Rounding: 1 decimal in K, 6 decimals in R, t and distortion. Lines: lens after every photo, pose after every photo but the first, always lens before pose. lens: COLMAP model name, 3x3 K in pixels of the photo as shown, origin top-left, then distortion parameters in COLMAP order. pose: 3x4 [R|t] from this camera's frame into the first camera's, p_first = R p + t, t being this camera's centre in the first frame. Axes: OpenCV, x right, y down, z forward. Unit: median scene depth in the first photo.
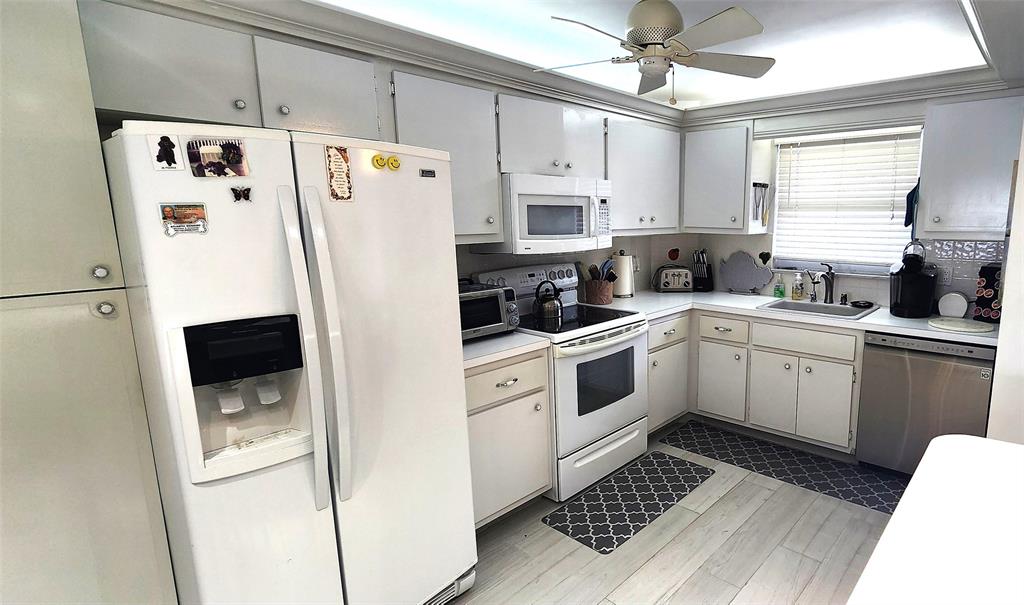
lens RADIAL K [[527.4, 0, 637.1], [0, 527.4, 304.5], [0, 0, 1]] dist [0.000063, -0.000001]
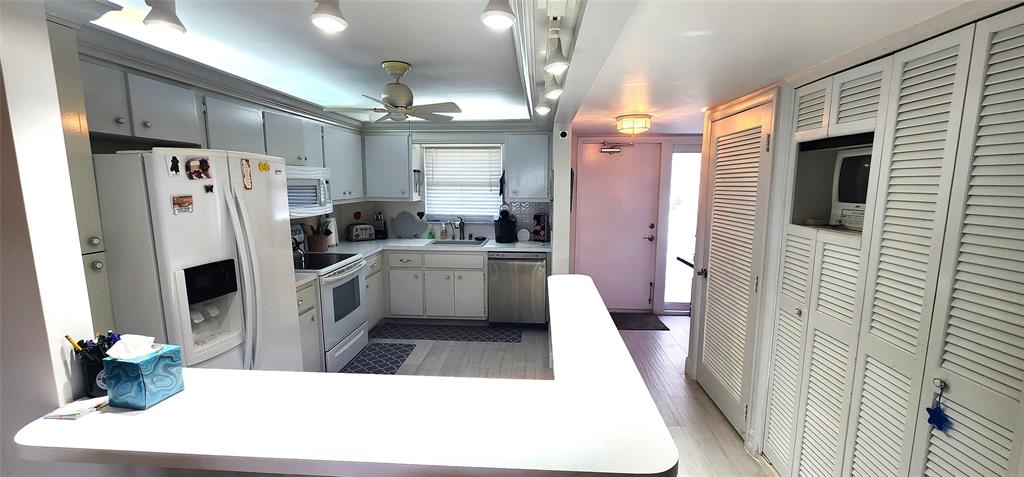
lens RADIAL K [[417.4, 0, 512.0], [0, 417.4, 238.5], [0, 0, 1]] dist [-0.000112, -0.000006]
pose [[0.831980, -0.072615, 0.550033, -0.288554], [0.090965, 0.995835, -0.006123, 0.019467], [-0.547297, 0.055128, 0.835121, -0.268854]]
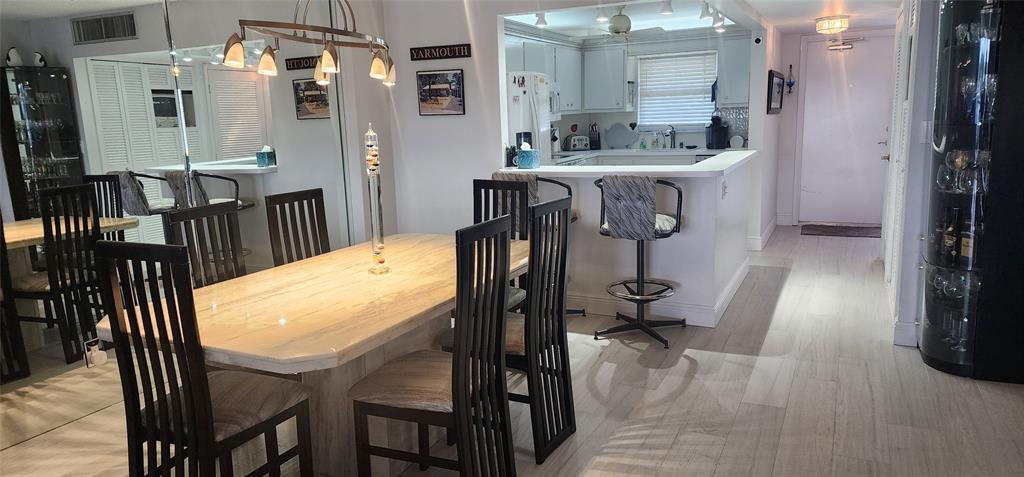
lens RADIAL K [[686.6, 0, 512.0], [0, 686.6, 238.5], [0, 0, 1]] dist [0.098611, -0.096858]
pose [[0.978627, -0.067597, 0.194215, -0.716446], [0.066435, 0.997713, 0.012496, 0.263675], [-0.194616, 0.000674, 0.980879, -1.317388]]
